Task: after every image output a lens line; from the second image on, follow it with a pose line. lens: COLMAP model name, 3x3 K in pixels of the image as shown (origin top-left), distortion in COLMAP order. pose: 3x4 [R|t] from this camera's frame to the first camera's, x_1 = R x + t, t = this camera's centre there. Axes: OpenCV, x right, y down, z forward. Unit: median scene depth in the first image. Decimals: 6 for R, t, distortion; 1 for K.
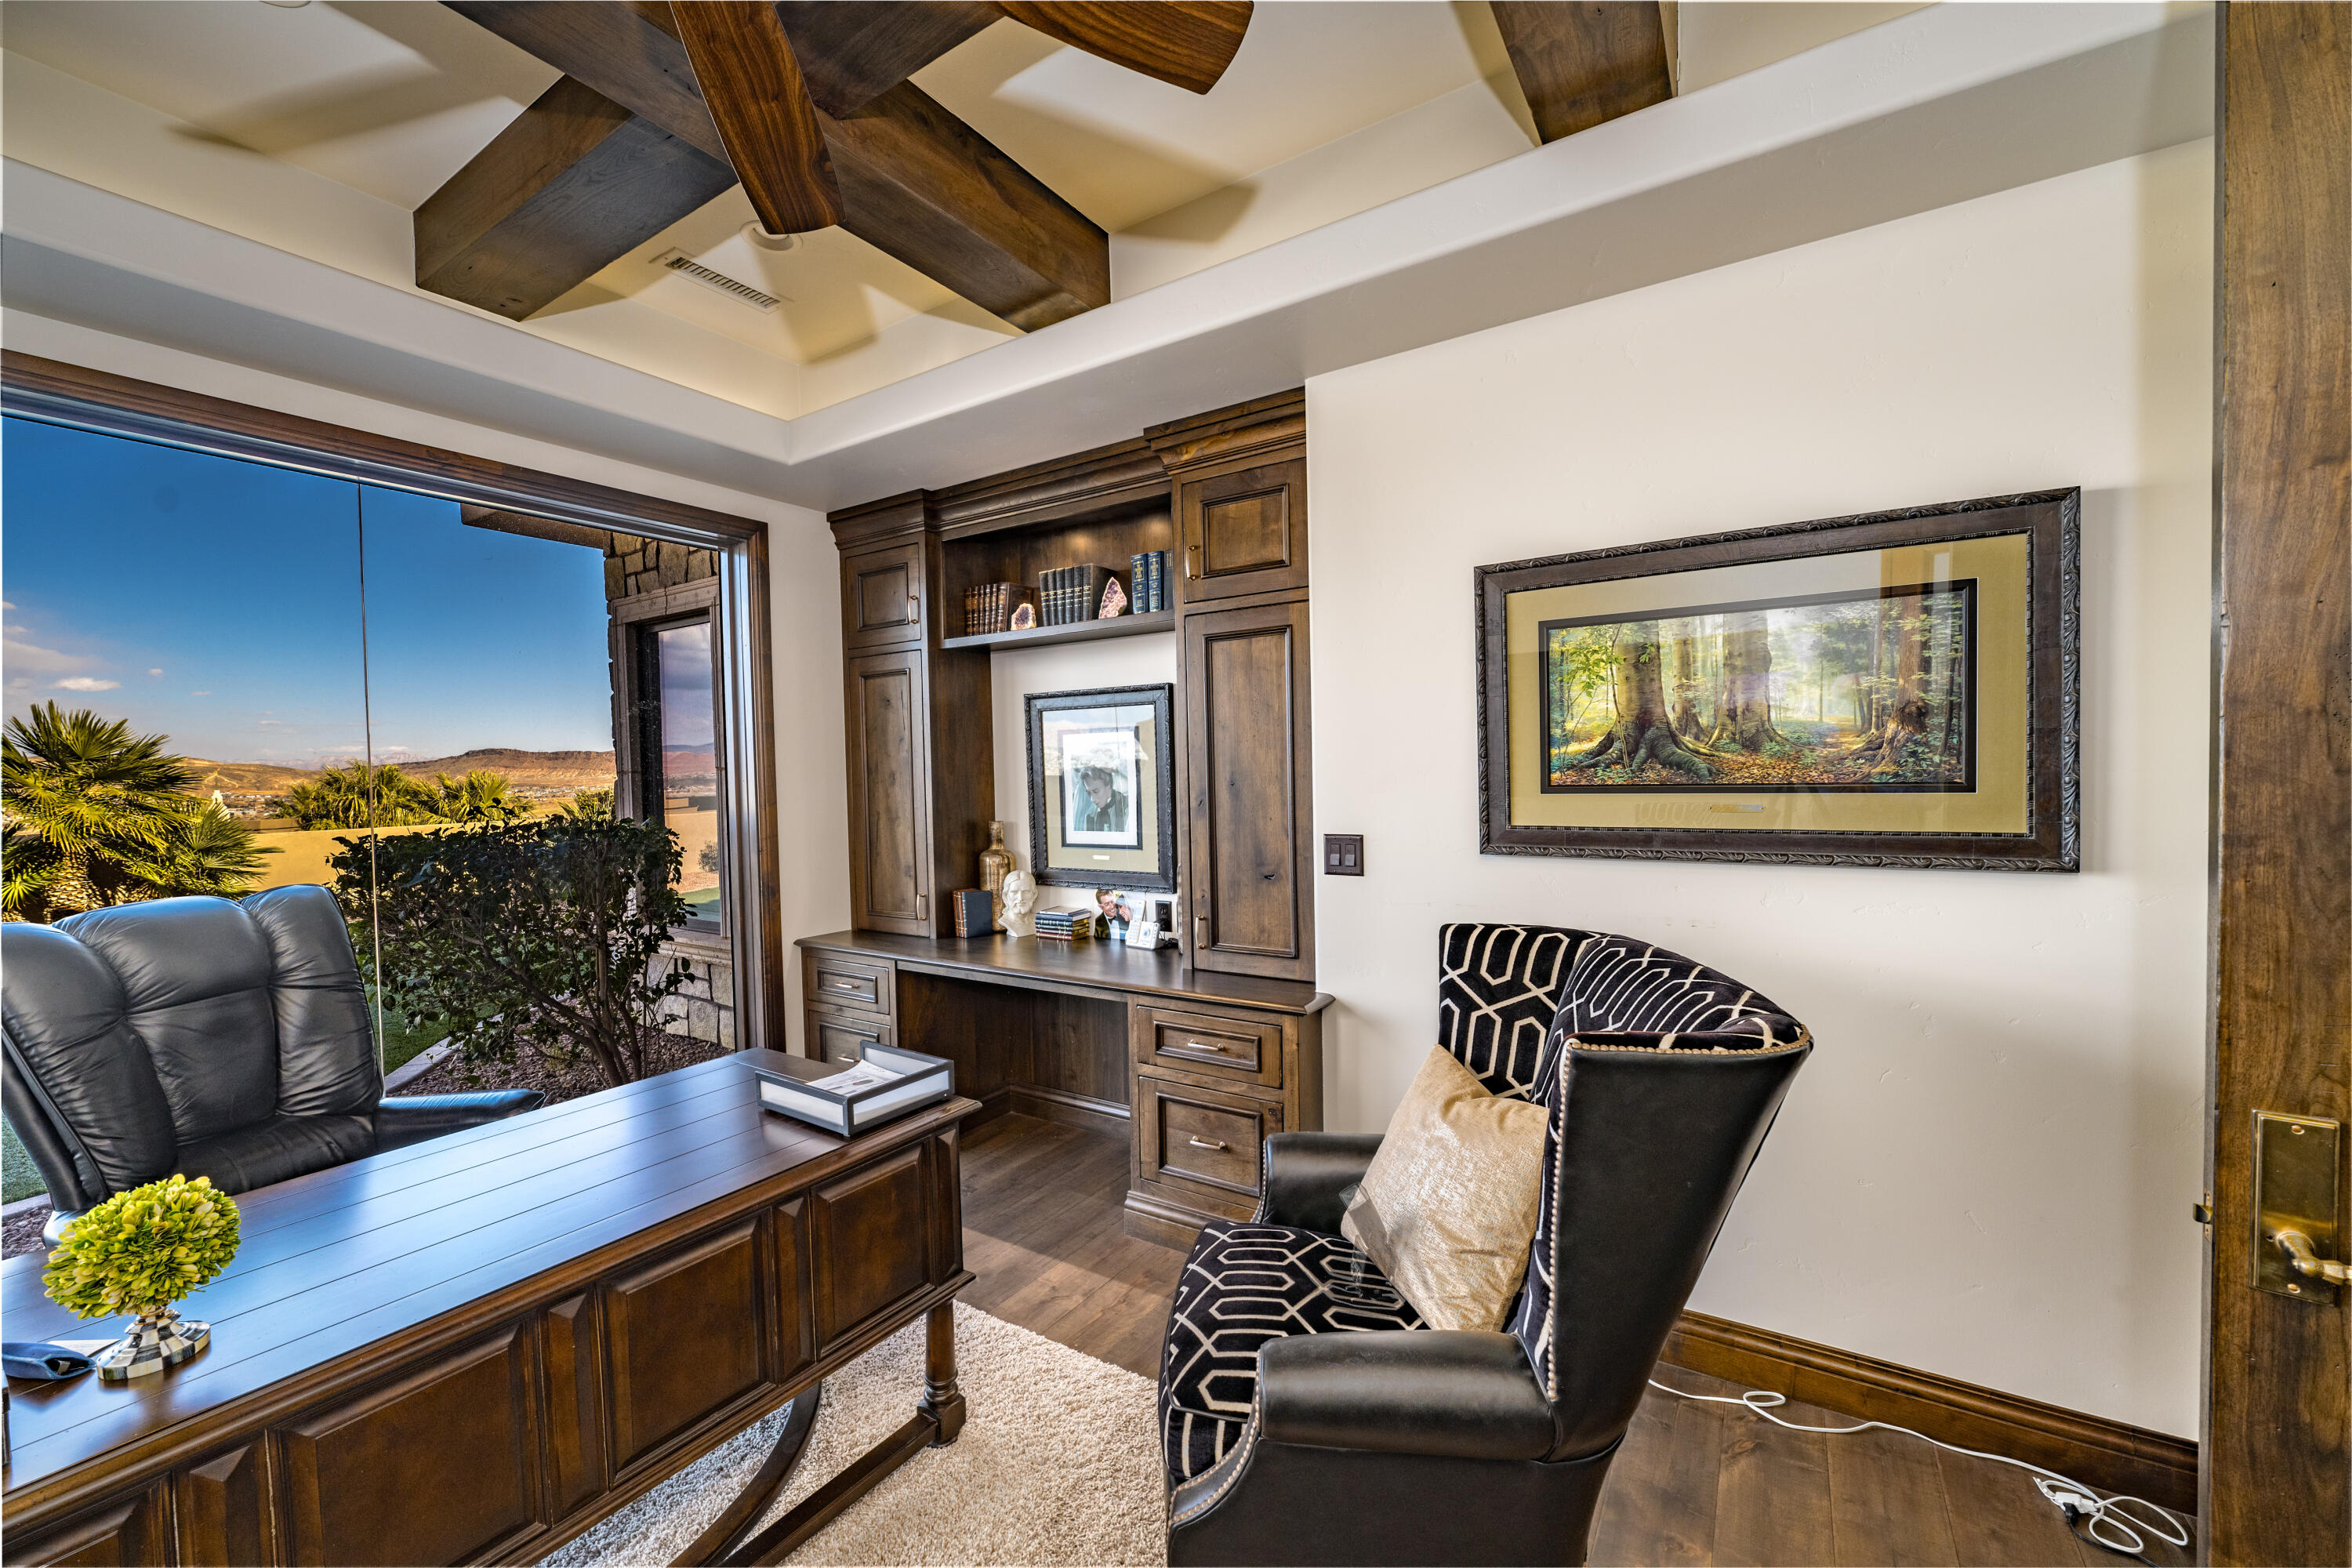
lens RADIAL K [[915.6, 0, 1175.7], [0, 915.6, 789.6], [0, 0, 1]] dist [-0.003319, -0.000231]
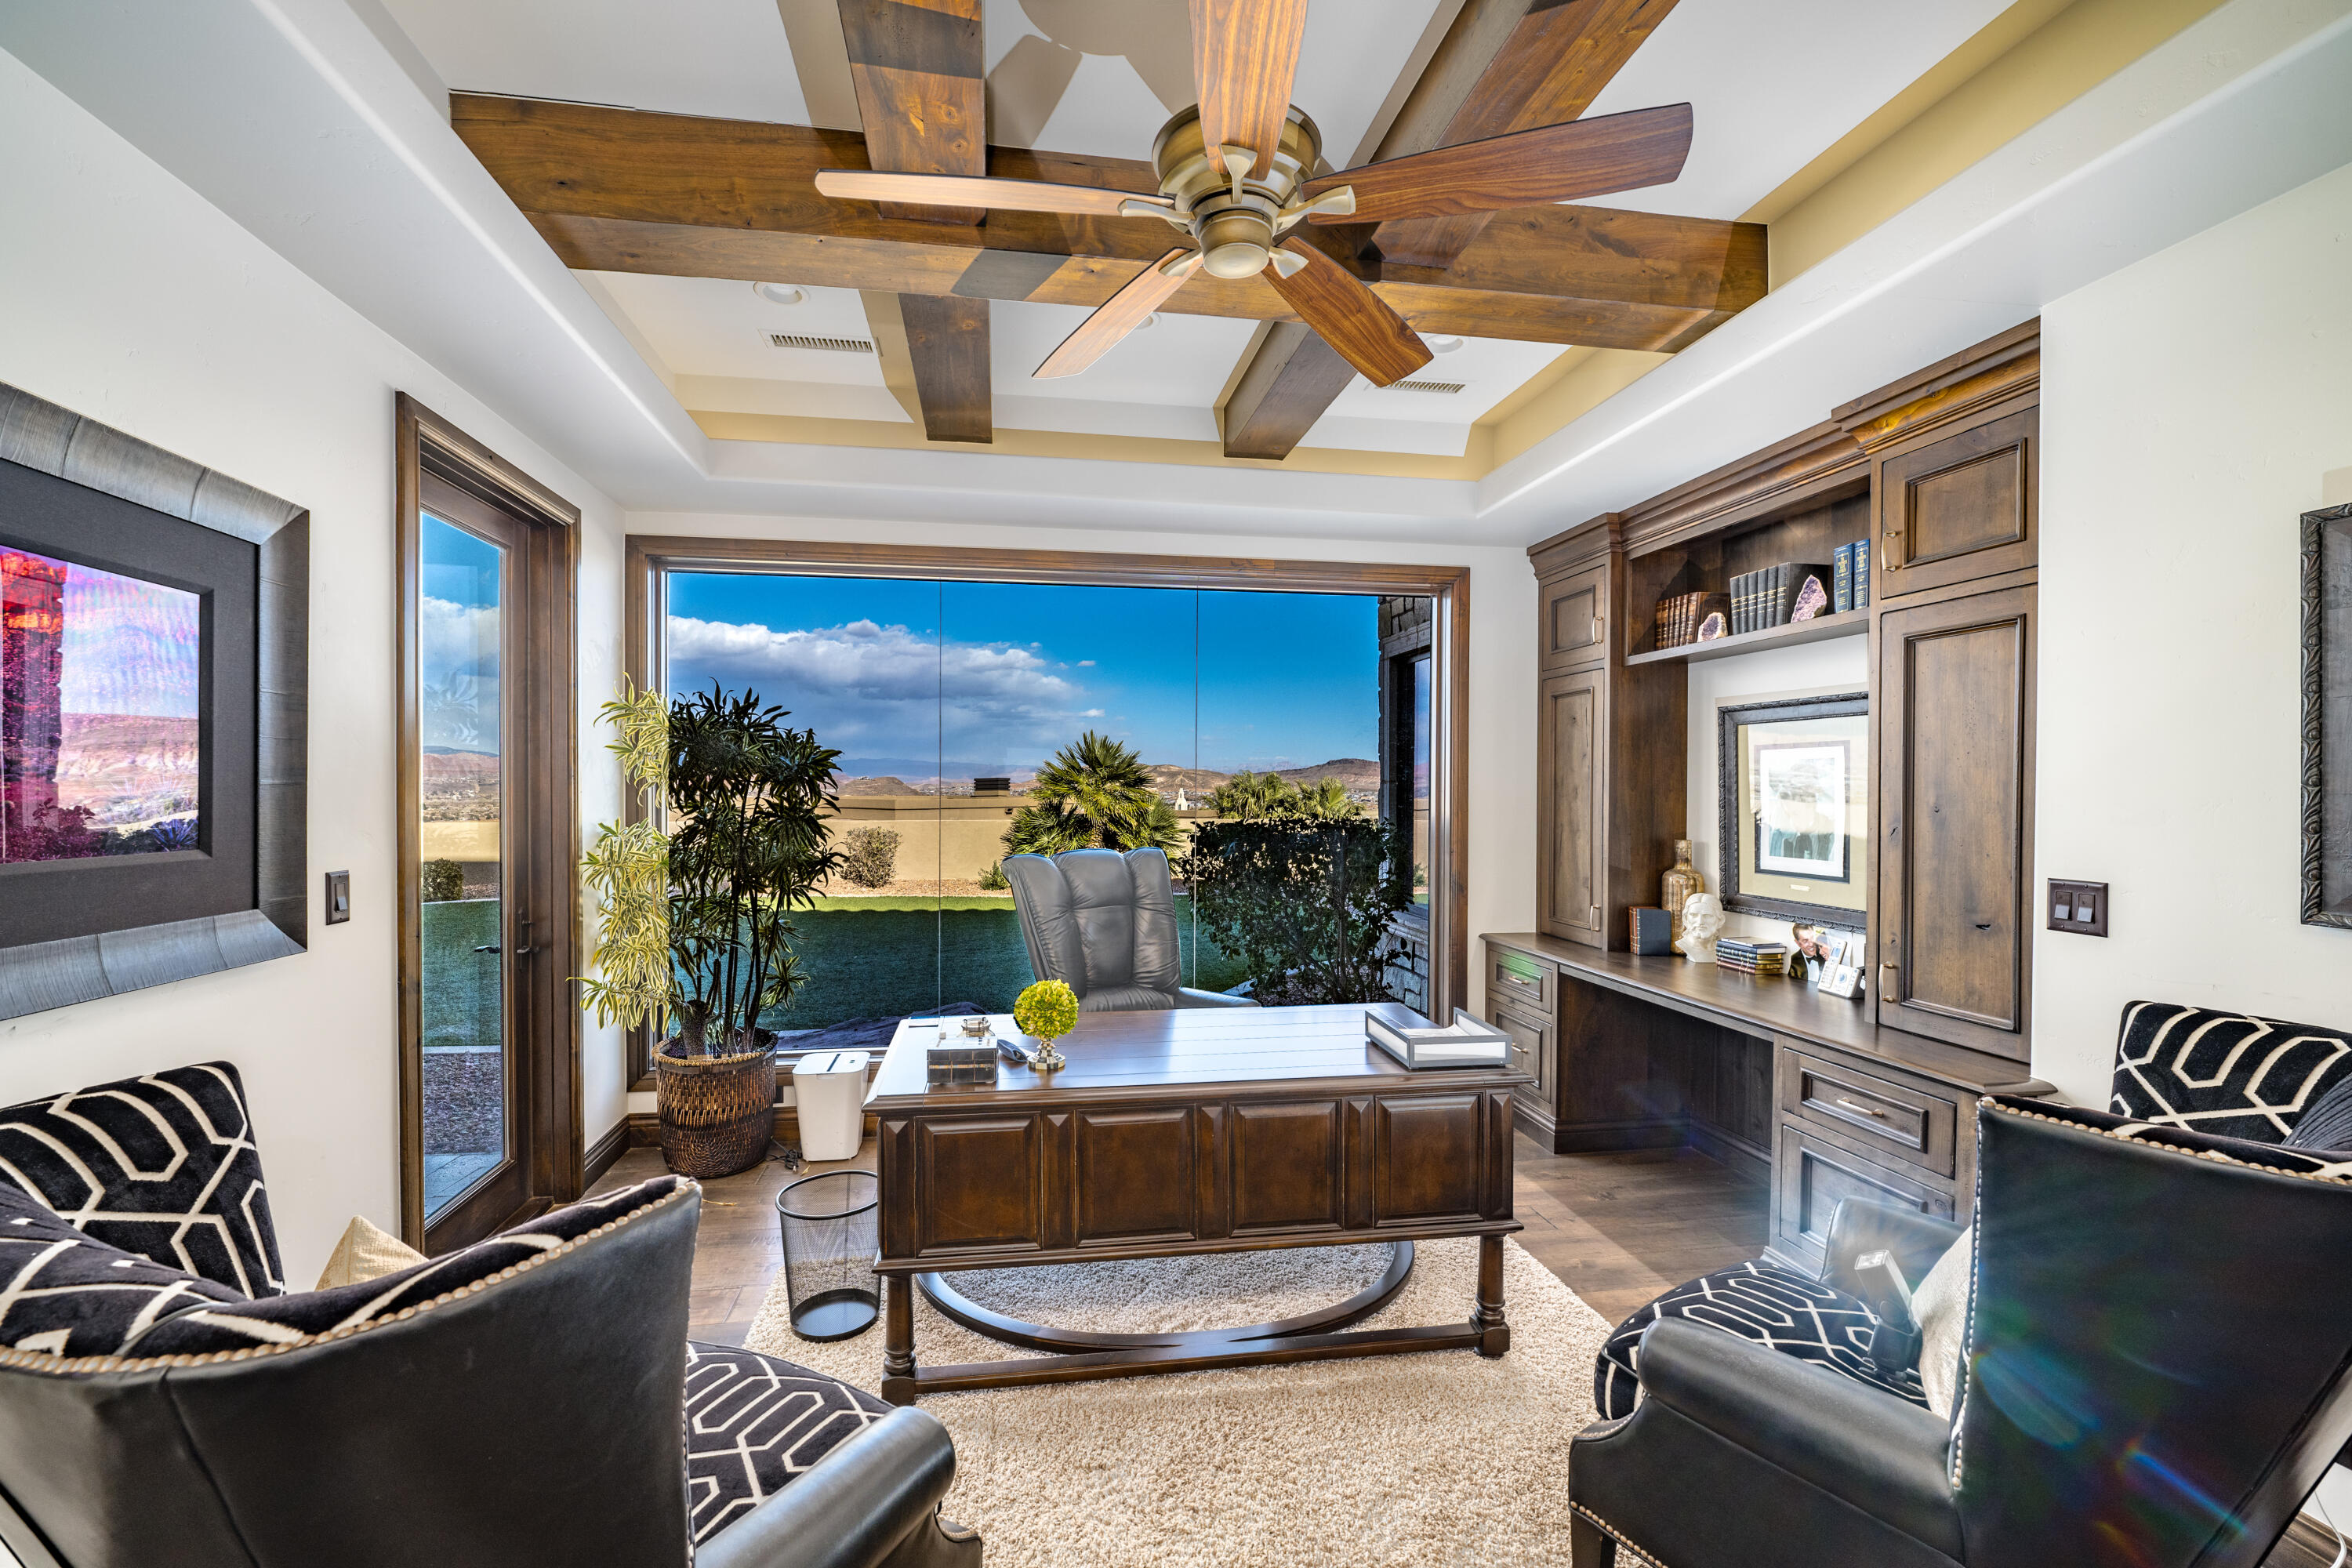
lens RADIAL K [[915.6, 0, 1175.7], [0, 915.6, 789.6], [0, 0, 1]] dist [-0.003319, -0.000231]
pose [[0.693124, 0.025580, -0.720364, 0.151707], [-0.034839, 0.999391, 0.001967, -0.002179], [0.719976, 0.023733, 0.693593, -0.064325]]
